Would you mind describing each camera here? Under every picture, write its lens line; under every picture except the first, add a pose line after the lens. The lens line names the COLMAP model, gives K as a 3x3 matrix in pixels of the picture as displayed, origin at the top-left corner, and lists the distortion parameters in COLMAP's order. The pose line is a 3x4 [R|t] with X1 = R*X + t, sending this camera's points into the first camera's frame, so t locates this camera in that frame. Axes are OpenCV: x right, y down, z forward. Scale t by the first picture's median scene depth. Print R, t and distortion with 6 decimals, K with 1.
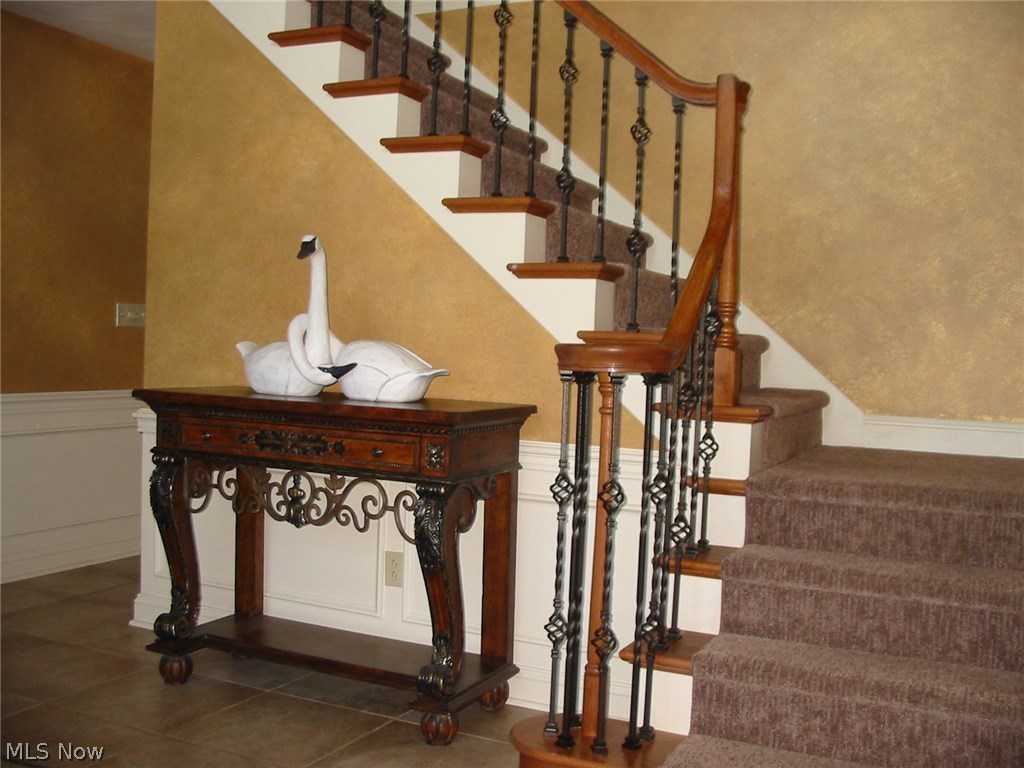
lens RADIAL K [[1065.4, 0, 529.6], [0, 1065.4, 383.4], [0, 0, 1]] dist [-0.181490, 0.233434]
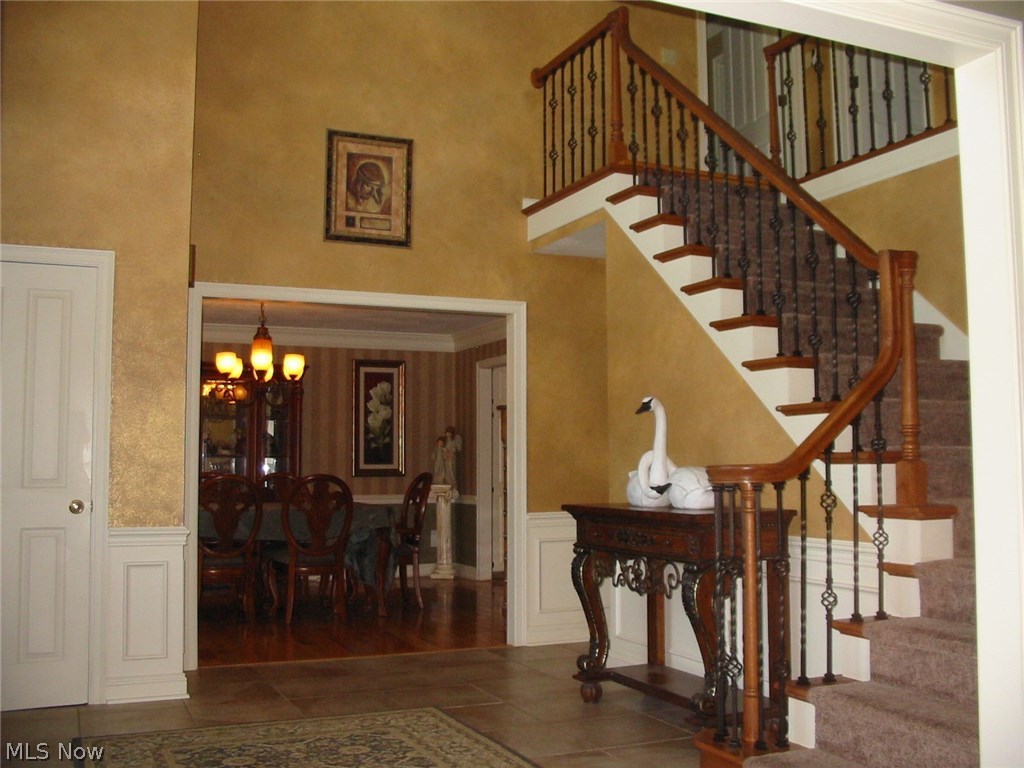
lens RADIAL K [[1065.4, 0, 529.6], [0, 1065.4, 383.4], [0, 0, 1]] dist [-0.181490, 0.233434]
pose [[0.756908, -0.091053, -0.647147, 0.628568], [0.012418, 0.992071, -0.125060, 0.024221], [0.653404, 0.086623, 0.752037, -0.231554]]
